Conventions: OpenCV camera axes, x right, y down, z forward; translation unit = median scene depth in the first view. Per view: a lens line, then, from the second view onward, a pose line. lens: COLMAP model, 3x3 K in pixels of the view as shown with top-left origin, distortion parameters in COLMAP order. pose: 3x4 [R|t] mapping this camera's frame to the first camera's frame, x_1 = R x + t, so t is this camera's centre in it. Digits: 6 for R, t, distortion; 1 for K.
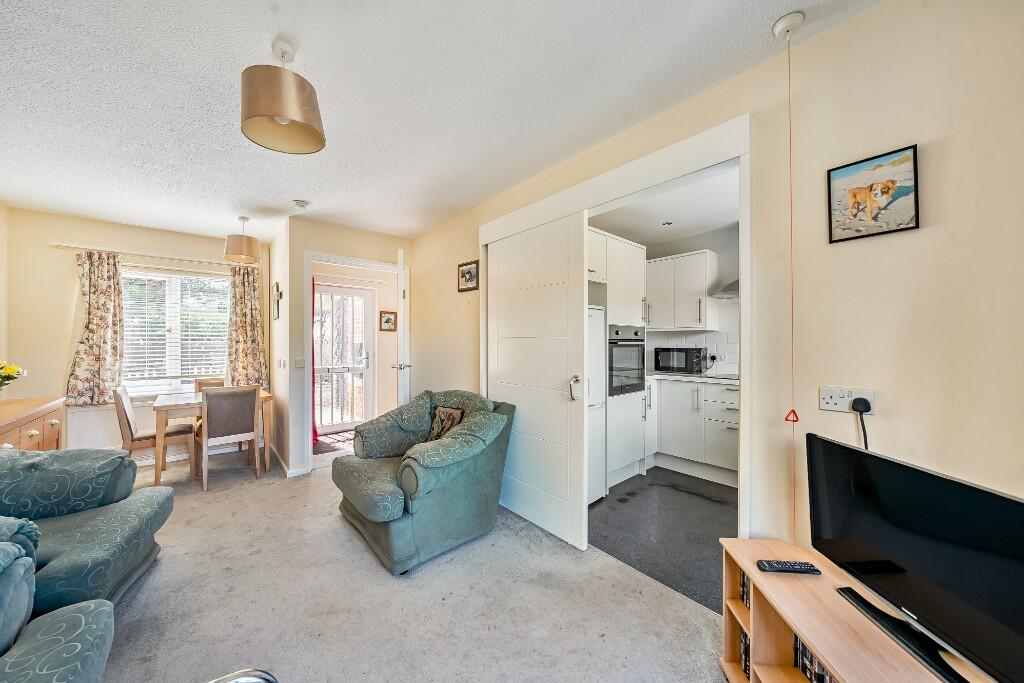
lens RADIAL K [[351.4, 0, 514.8], [0, 351.4, 339.8], [0, 0, 1]] dist [-0.002080, -0.000008]
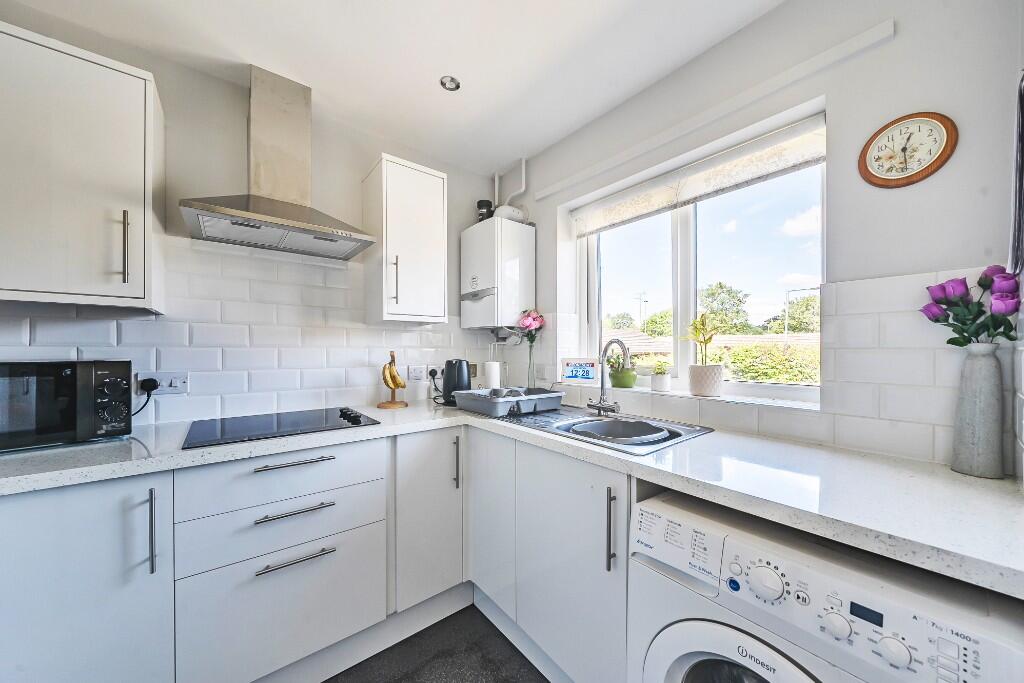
lens RADIAL K [[351.4, 0, 510.7], [0, 351.4, 350.1], [0, 0, 1]] dist [-0.002080, -0.000008]
pose [[0.061318, -0.003753, 0.998111, 0.225928], [-0.003443, 0.999986, 0.003972, 0.011390], [-0.998112, -0.003680, 0.061305, 0.633374]]
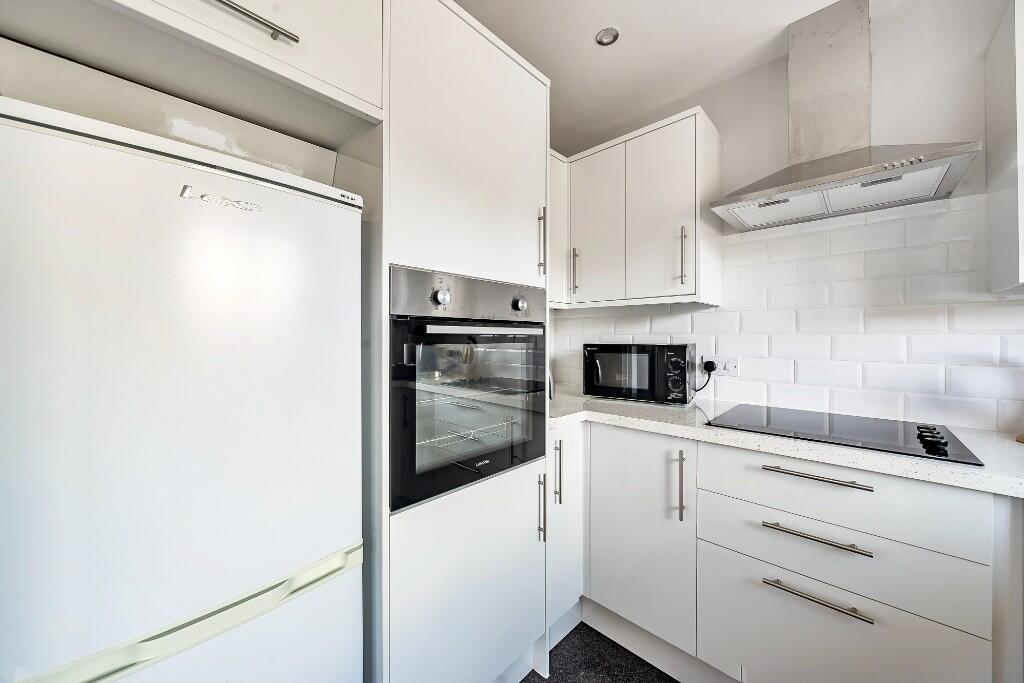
lens RADIAL K [[370.8, 0, 515.7], [0, 370.8, 336.0], [0, 0, 1]] dist [-0.002078, -0.000144]
pose [[0.996159, 0.000993, 0.087560, 0.297365], [-0.000837, 0.999998, -0.001826, 0.014065], [-0.087561, 0.001746, 0.996158, 0.592032]]
